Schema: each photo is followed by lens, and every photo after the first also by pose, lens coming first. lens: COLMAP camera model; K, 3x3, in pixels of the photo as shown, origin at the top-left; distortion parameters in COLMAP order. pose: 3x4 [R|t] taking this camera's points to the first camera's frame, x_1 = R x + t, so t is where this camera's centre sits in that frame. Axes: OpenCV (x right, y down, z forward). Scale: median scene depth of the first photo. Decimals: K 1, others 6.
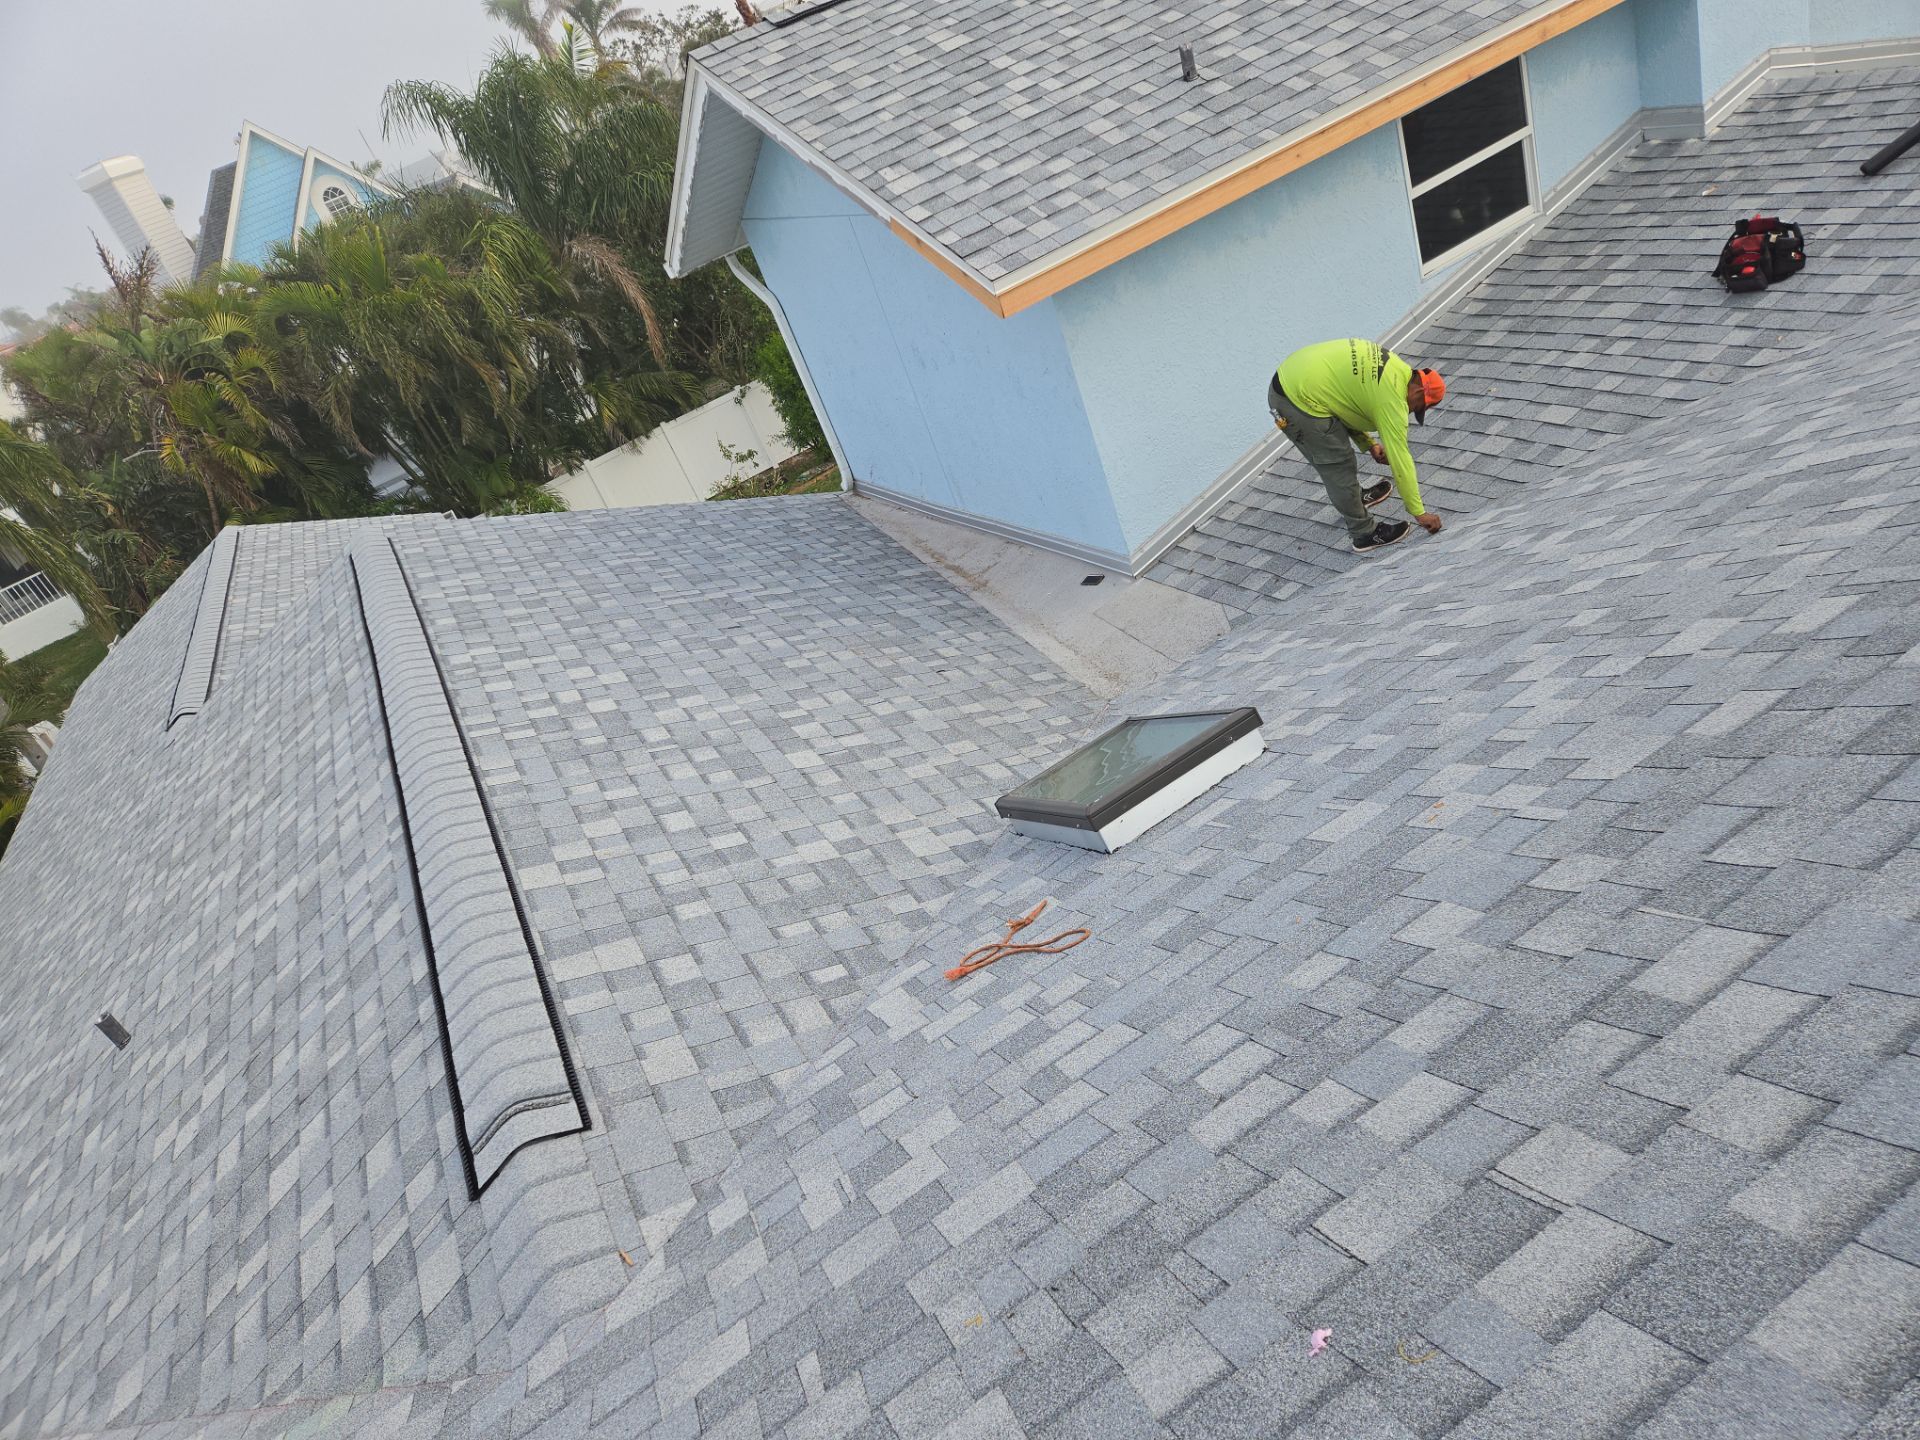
lens RADIAL K [[1234.3, 0, 961.7], [0, 1234.3, 761.8], [0, 0, 1]] dist [0.086197, -0.066821]
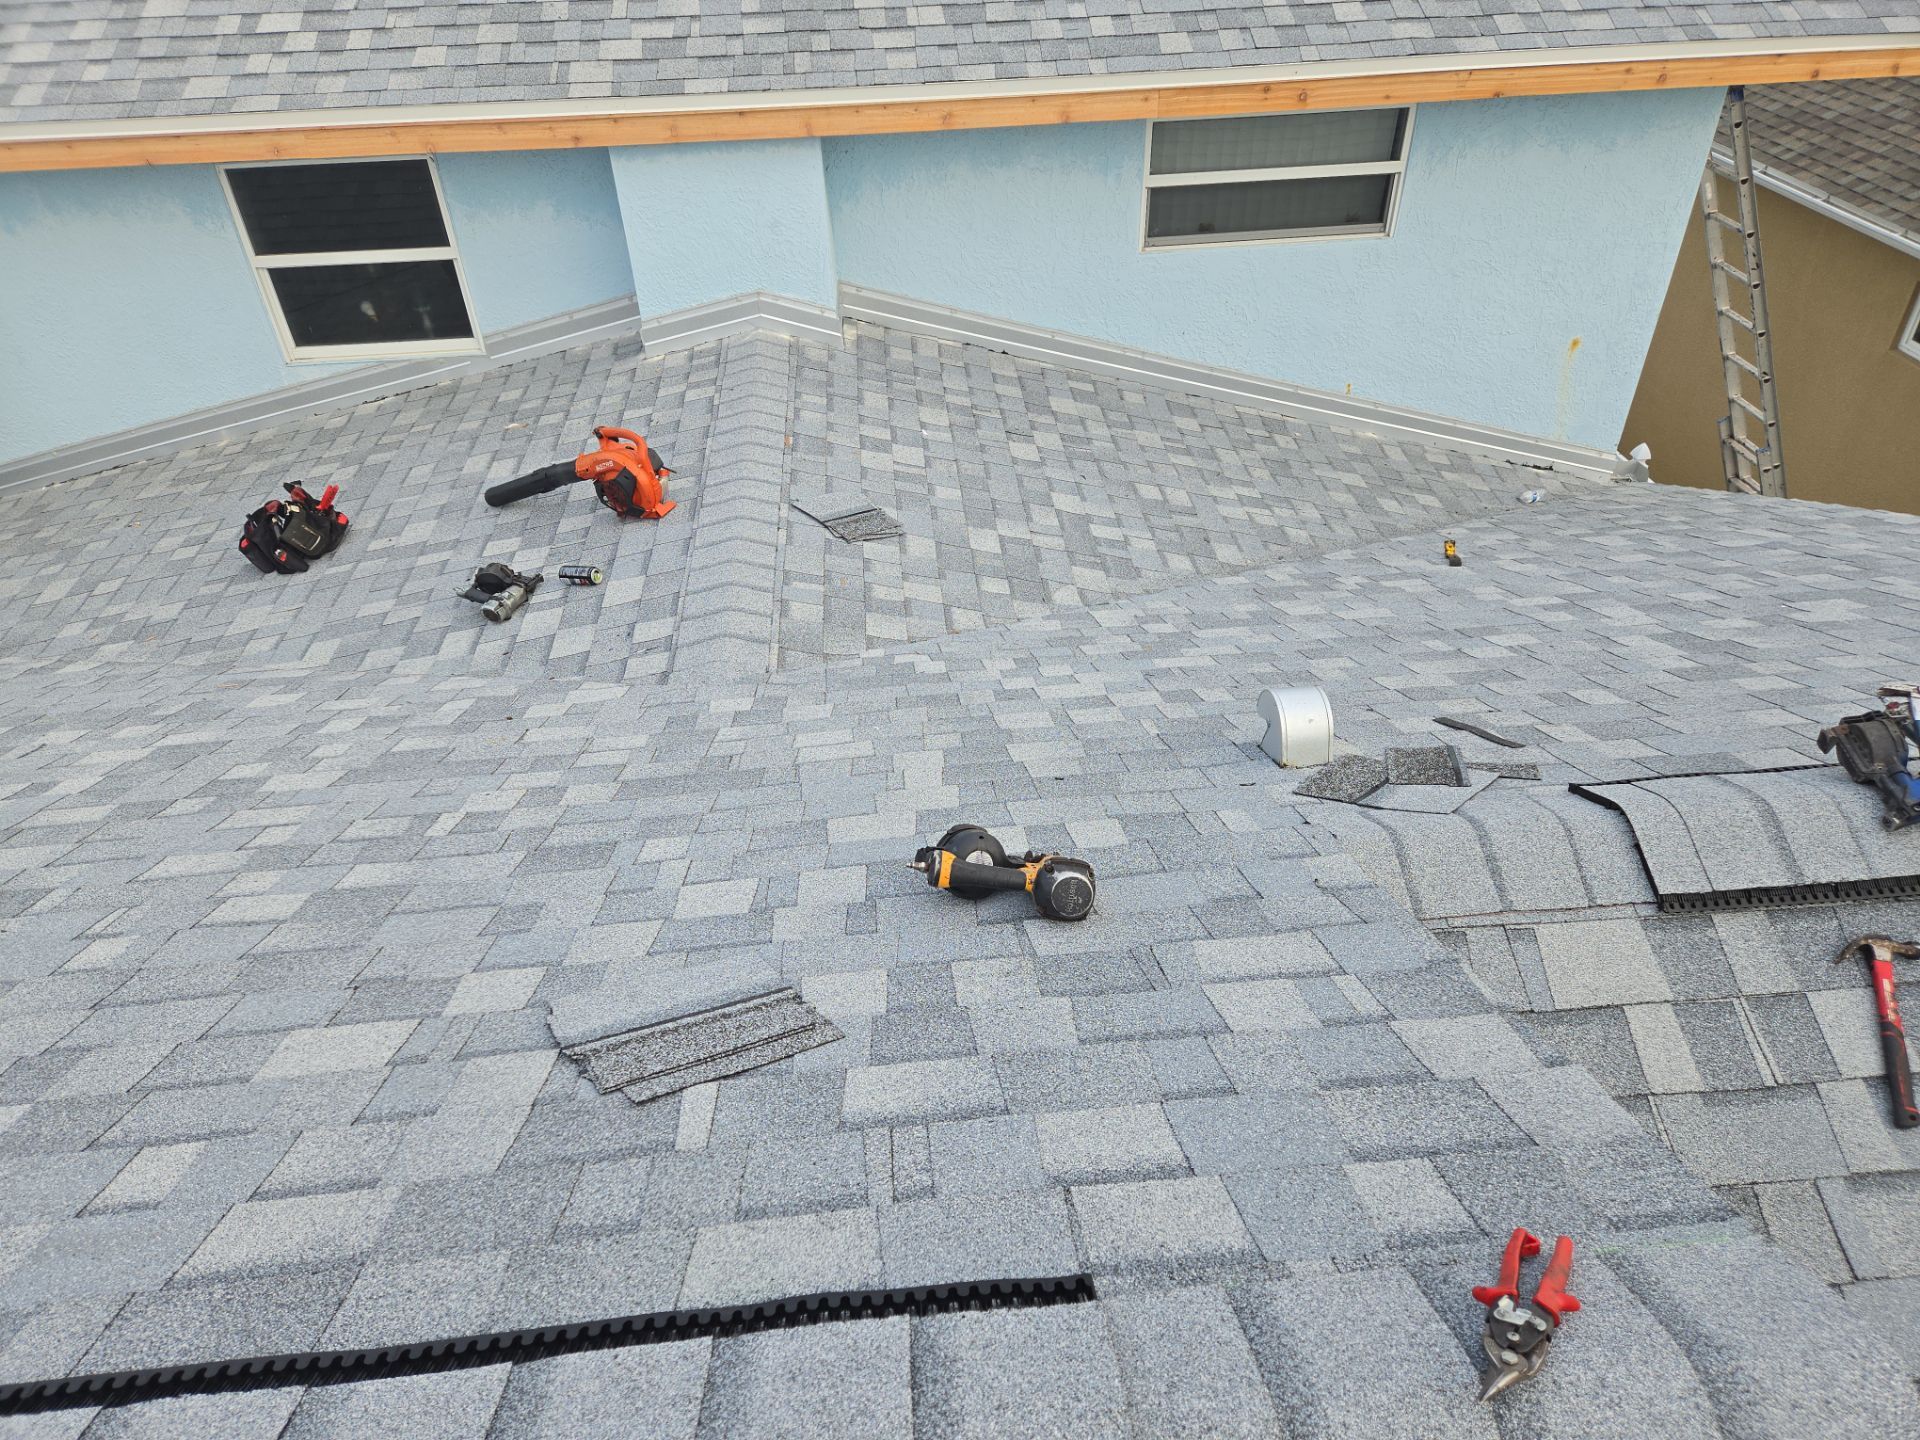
lens RADIAL K [[1286.7, 0, 963.9], [0, 1286.7, 747.2], [0, 0, 1]] dist [0.089246, -0.075927]
pose [[0.876125, 0.470983, -0.102857, 0.974918], [-0.446892, 0.873490, 0.193141, -0.533551], [0.180811, -0.123249, 0.975765, 0.203764]]
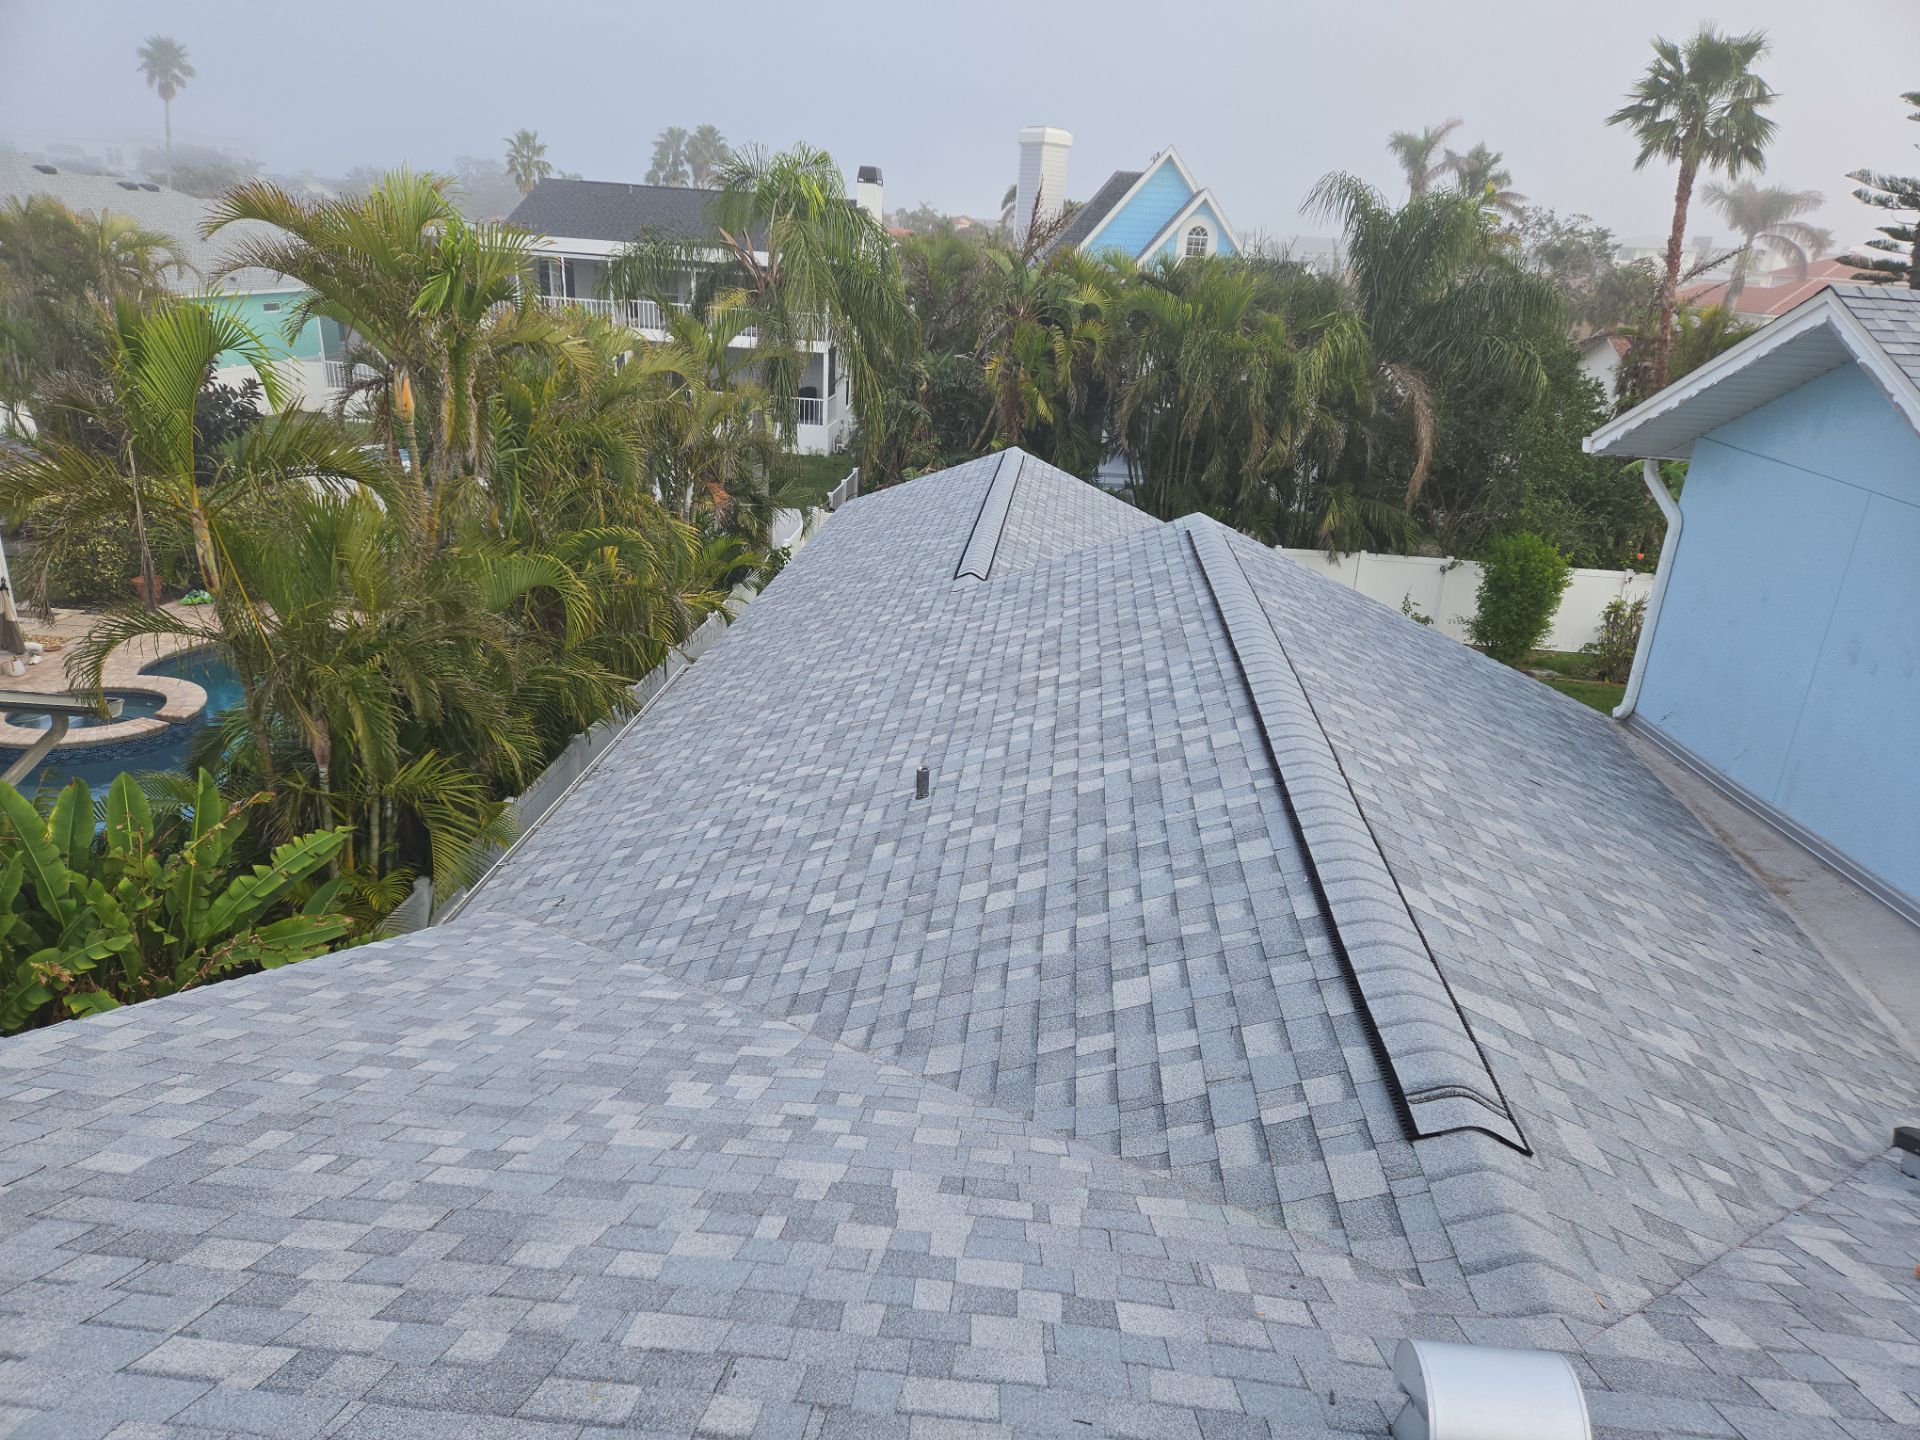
lens RADIAL K [[1252.7, 0, 955.6], [0, 1252.7, 760.9], [0, 0, 1]] dist [0.078171, -0.065158]
pose [[0.764013, 0.550326, -0.336788, -0.227261], [-0.577745, 0.815905, 0.022591, 0.130545], [0.287219, 0.177318, 0.941310, -0.082751]]
